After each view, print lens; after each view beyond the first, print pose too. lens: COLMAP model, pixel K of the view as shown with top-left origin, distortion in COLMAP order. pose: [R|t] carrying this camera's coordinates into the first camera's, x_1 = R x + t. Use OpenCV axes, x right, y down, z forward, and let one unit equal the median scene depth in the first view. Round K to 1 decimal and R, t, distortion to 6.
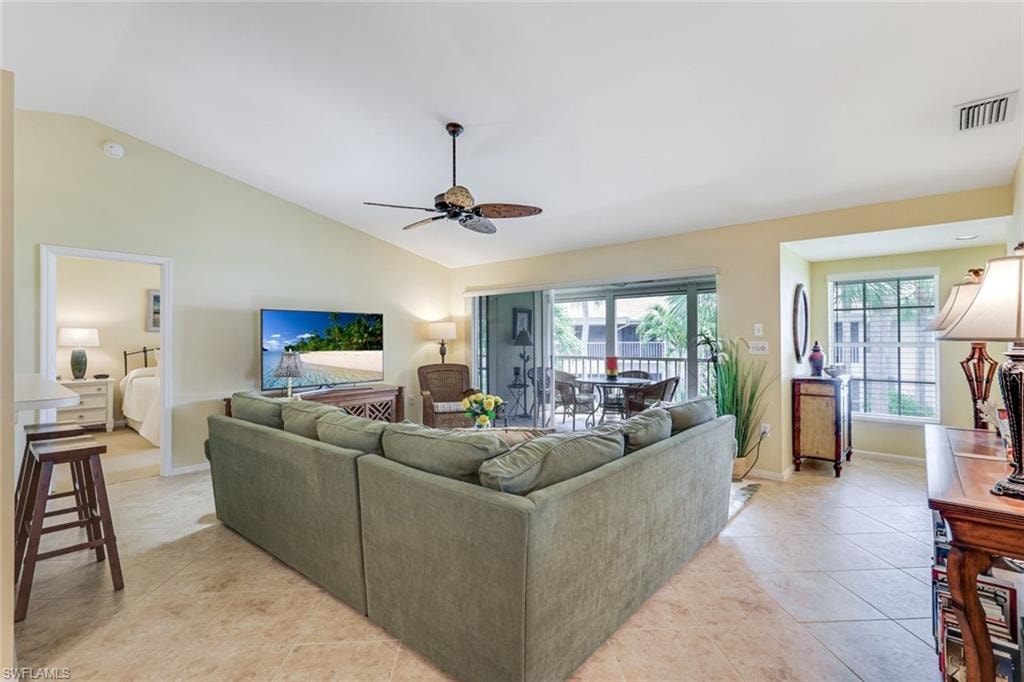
lens RADIAL K [[443.7, 0, 516.5], [0, 443.7, 336.5], [0, 0, 1]] dist [0.004377, 0.000349]
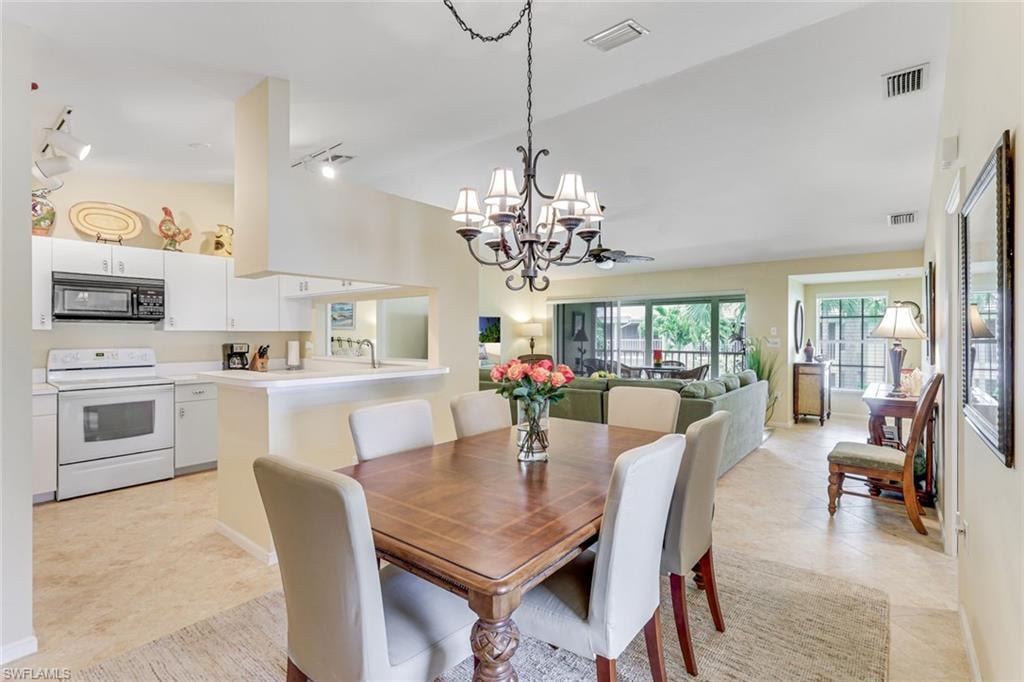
lens RADIAL K [[454.8, 0, 508.2], [0, 454.8, 338.2], [0, 0, 1]] dist [0.002796, -0.000017]
pose [[0.999412, 0.005548, 0.033829, -0.344578], [-0.005908, 0.999927, 0.010551, -0.001462], [-0.033768, -0.010744, 0.999372, -0.441332]]
